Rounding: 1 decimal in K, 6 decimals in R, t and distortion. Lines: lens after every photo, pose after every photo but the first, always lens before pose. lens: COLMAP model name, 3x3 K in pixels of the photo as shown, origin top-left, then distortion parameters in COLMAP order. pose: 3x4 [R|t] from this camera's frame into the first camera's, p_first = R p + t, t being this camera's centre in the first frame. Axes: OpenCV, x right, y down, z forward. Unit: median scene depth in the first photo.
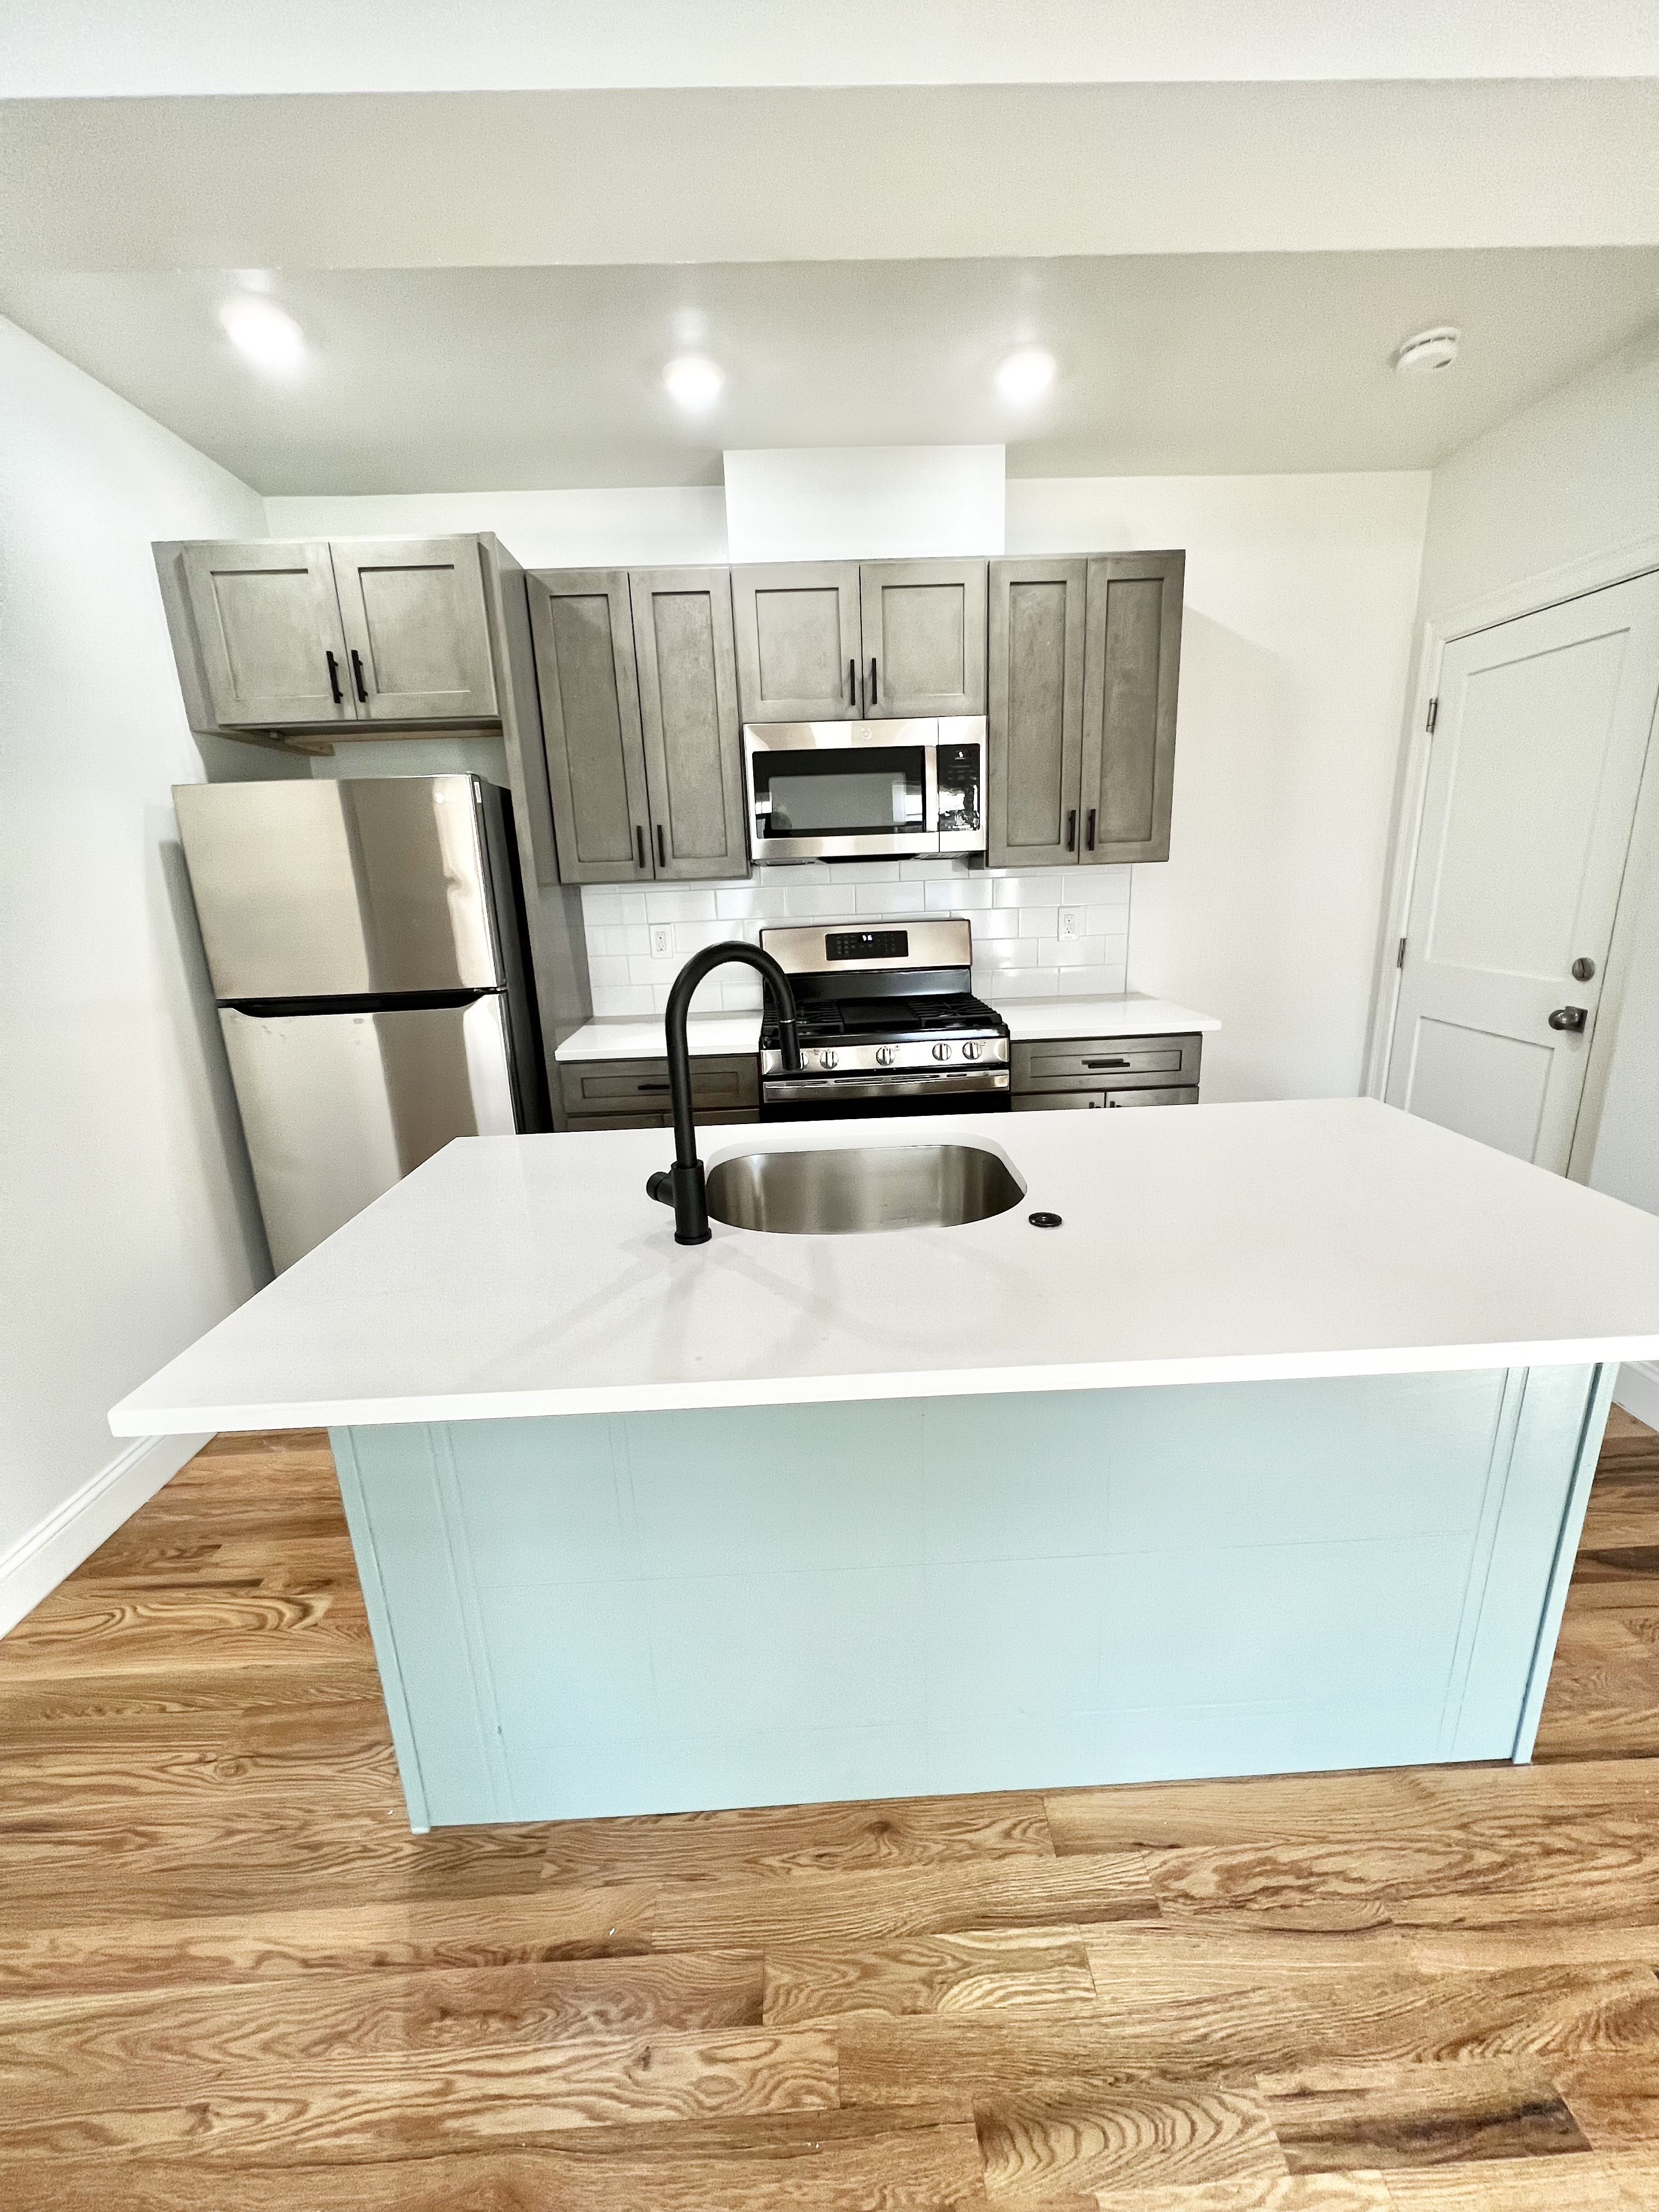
lens RADIAL K [[884.7, 0, 829.5], [0, 884.7, 1106.0], [0, 0, 1]] dist [-0.006878, 0.000292]
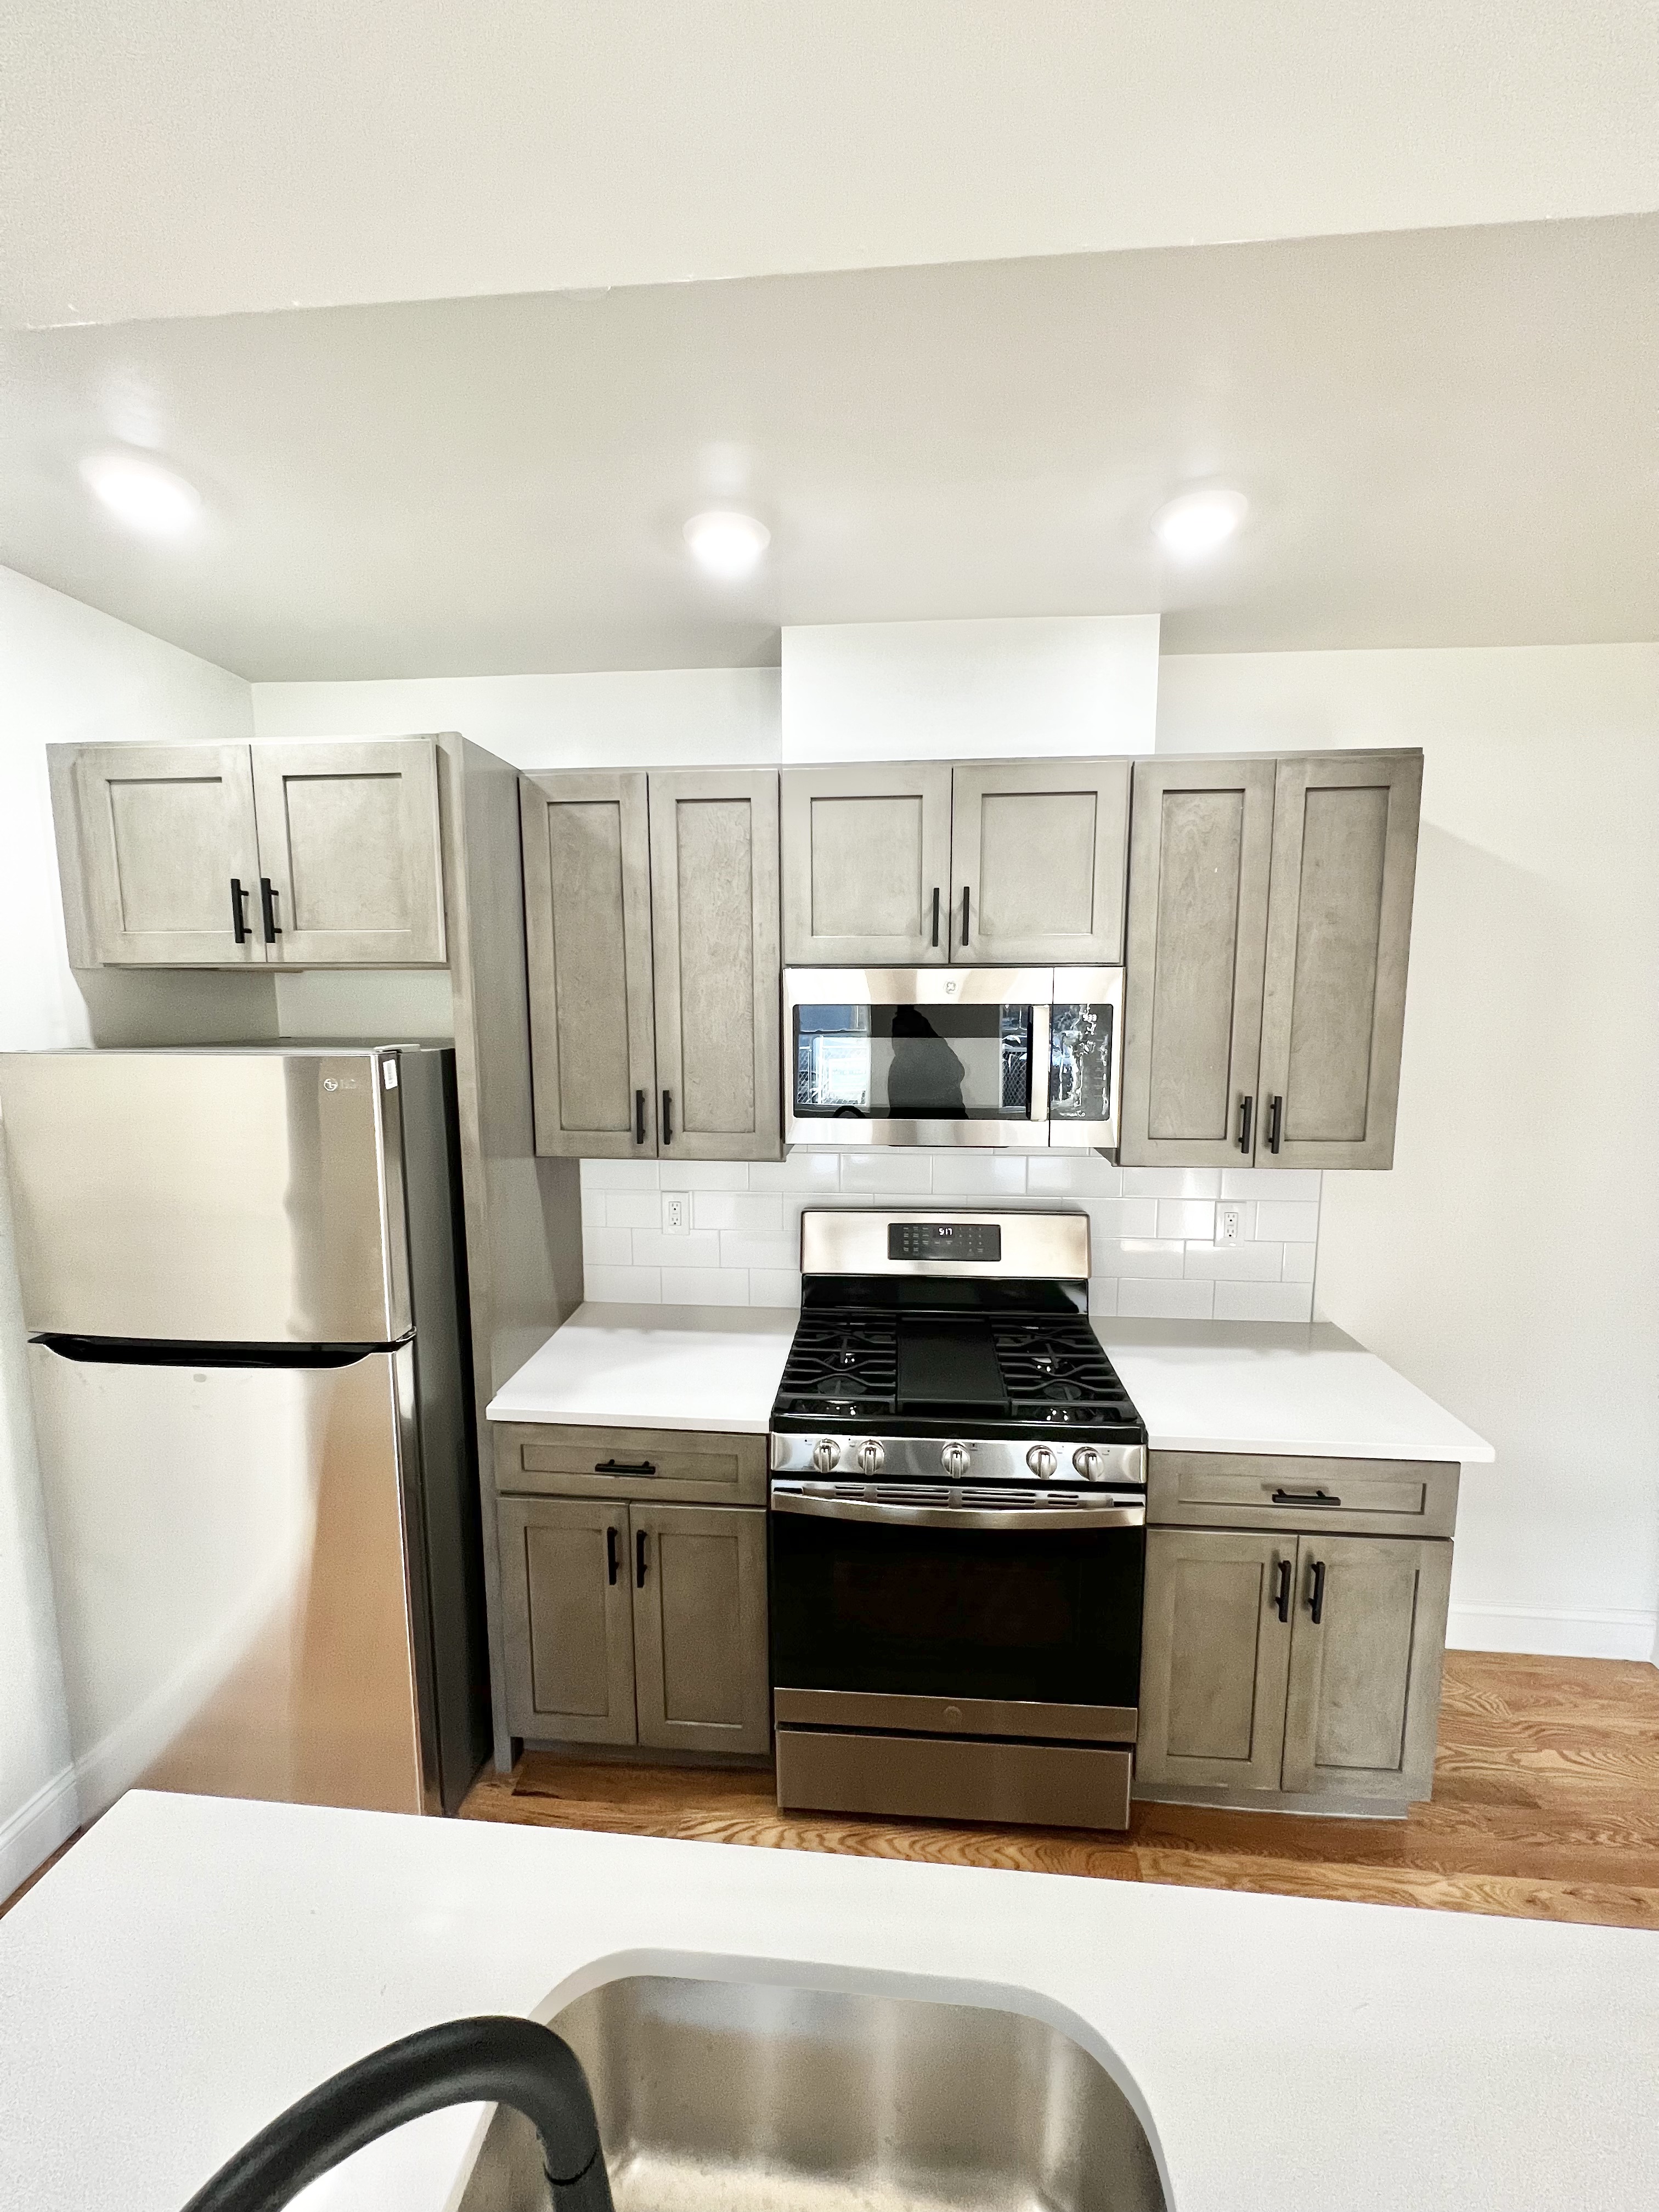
lens RADIAL K [[884.7, 0, 829.5], [0, 884.7, 1106.0], [0, 0, 1]] dist [-0.006878, 0.000292]
pose [[0.991185, 0.052371, -0.121696, 0.036233], [-0.068184, 0.989214, -0.129641, -0.225318], [0.113594, 0.136796, 0.984065, 0.294403]]
